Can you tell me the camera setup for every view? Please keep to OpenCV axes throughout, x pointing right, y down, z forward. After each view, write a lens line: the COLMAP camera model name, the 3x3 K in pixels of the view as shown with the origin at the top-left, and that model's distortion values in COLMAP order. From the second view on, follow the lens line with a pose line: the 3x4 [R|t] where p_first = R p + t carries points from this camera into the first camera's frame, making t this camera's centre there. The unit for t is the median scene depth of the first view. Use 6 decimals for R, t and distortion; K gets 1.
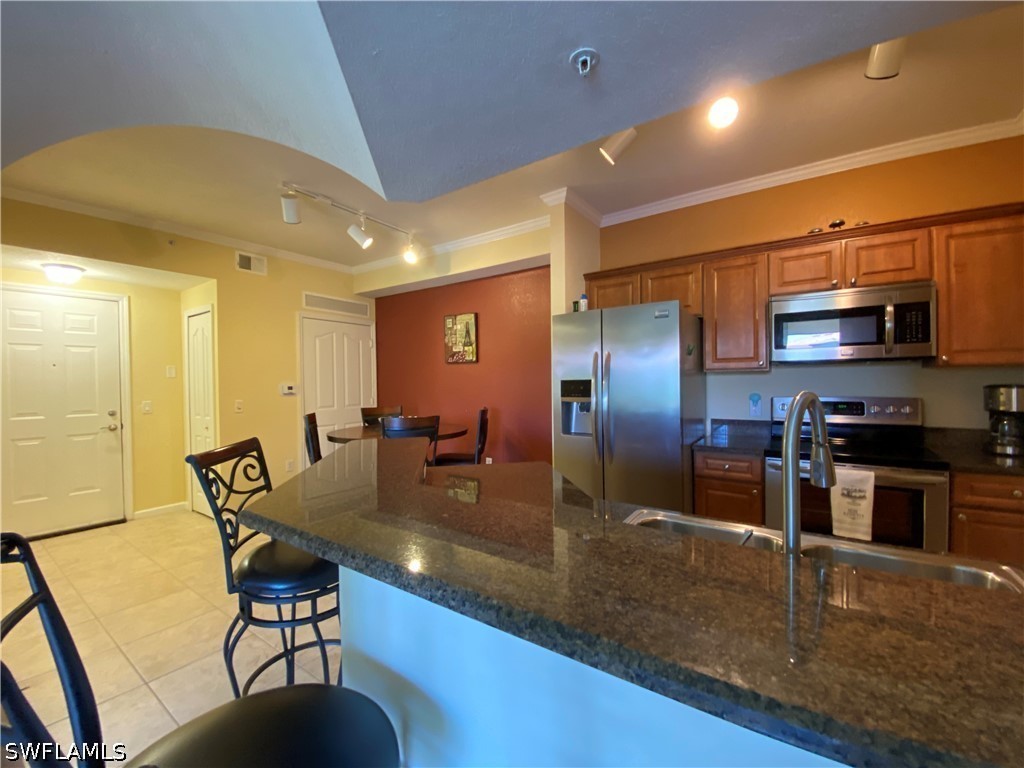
lens RADIAL K [[418.4, 0, 512.0], [0, 418.4, 384.0], [0, 0, 1]] dist [-0.000294, -0.000286]
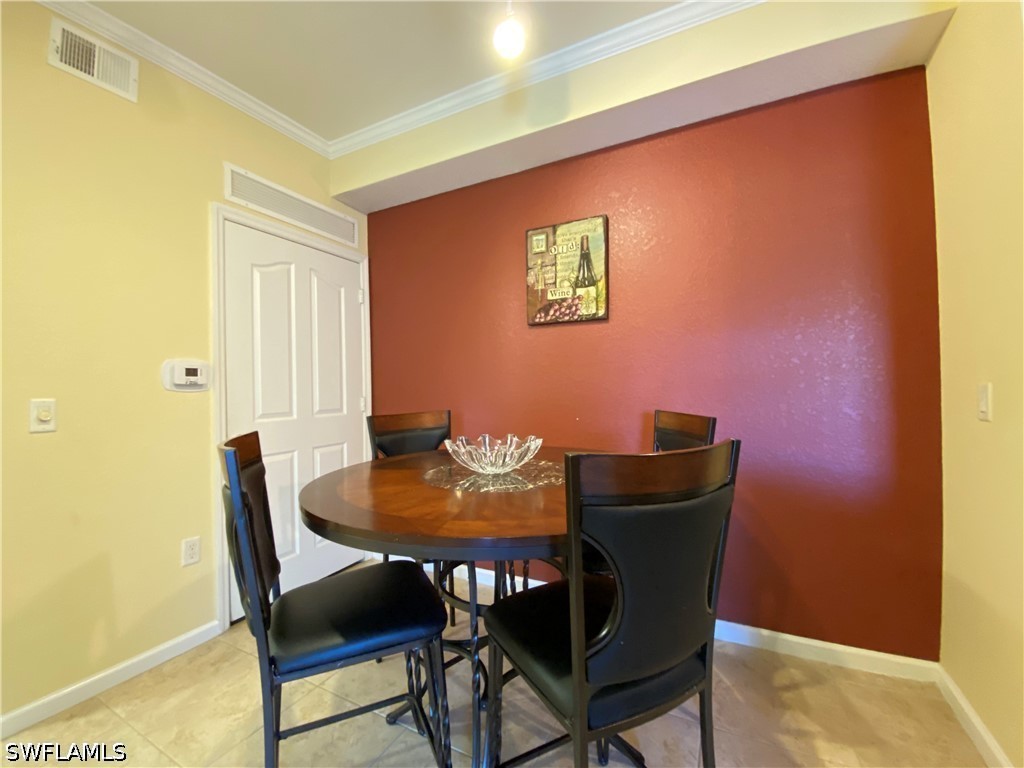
lens RADIAL K [[438.4, 0, 512.0], [0, 438.4, 384.0], [0, 0, 1]] dist [-0.002179, -0.011688]
pose [[0.993977, -0.003861, 0.109520, -0.244937], [0.005502, 0.999877, -0.014687, 0.029359], [-0.109450, 0.015201, 0.993876, 0.503397]]
